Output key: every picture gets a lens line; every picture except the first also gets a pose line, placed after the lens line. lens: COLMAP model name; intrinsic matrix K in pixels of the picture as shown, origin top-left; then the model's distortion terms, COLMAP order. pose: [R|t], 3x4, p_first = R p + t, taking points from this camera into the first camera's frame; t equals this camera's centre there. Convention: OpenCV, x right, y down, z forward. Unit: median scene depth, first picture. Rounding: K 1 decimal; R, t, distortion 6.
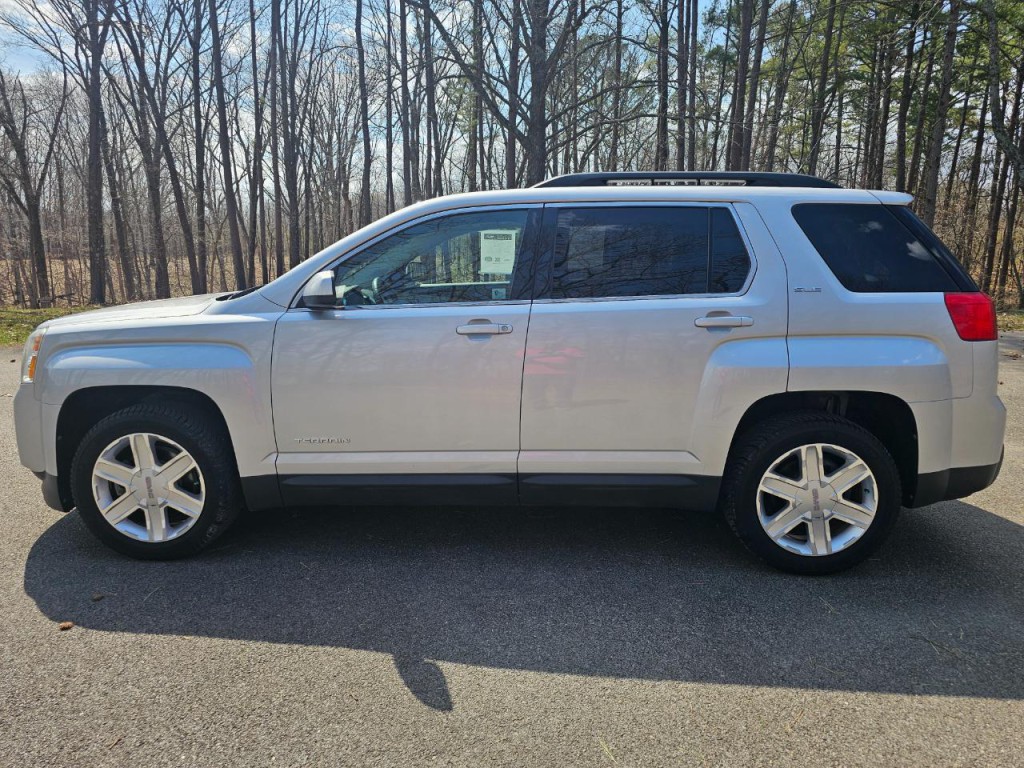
lens RADIAL K [[691.0, 0, 514.8], [0, 691.0, 382.8], [0, 0, 1]] dist [0.046210, -0.038112]
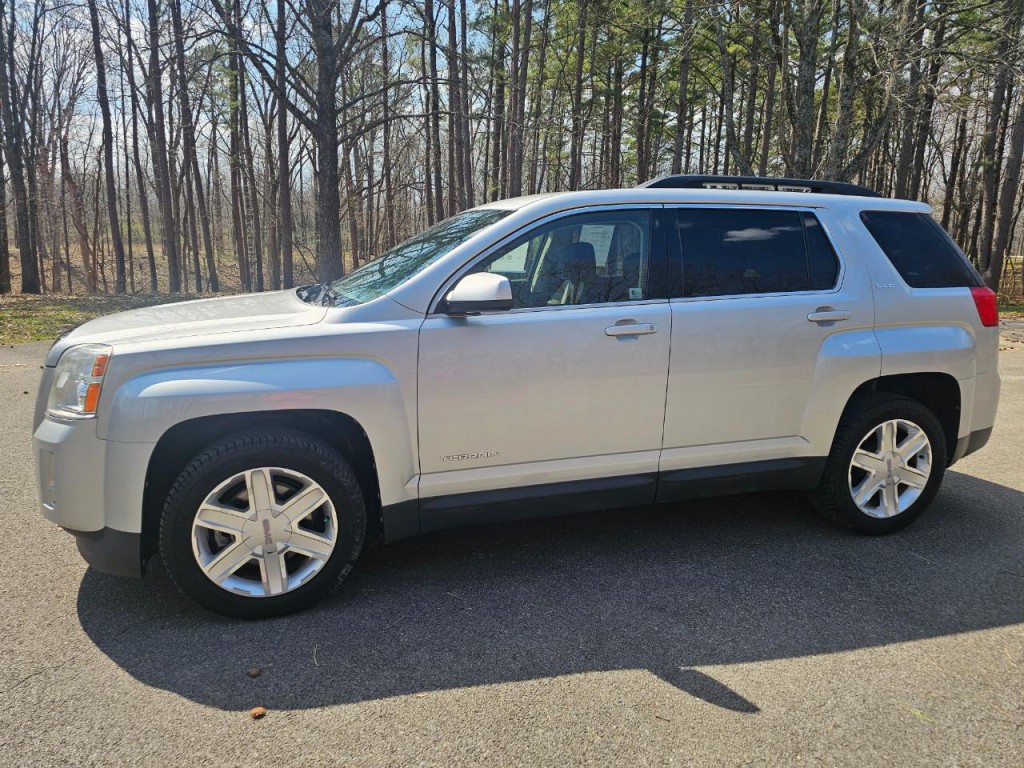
lens RADIAL K [[691.0, 0, 507.9], [0, 691.0, 381.1], [0, 0, 1]] dist [0.046210, -0.038112]
pose [[0.941489, -0.056115, 0.332339, -0.534974], [0.054149, 0.998417, 0.015181, -0.028288], [-0.332665, 0.003703, 0.943038, 0.121456]]
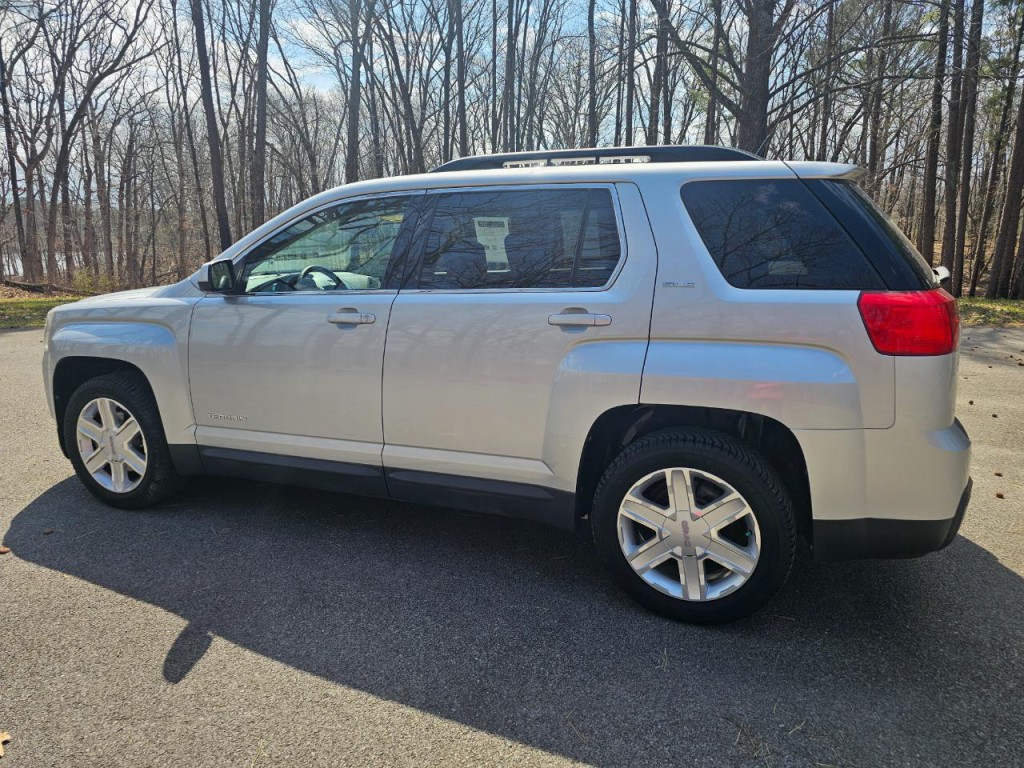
lens RADIAL K [[691.0, 0, 511.1], [0, 691.0, 381.6], [0, 0, 1]] dist [0.046210, -0.038112]
pose [[0.937031, 0.063227, -0.343474, 0.509450], [-0.057476, 0.997984, 0.026908, -0.026453], [0.344483, -0.005472, 0.938776, 0.139723]]
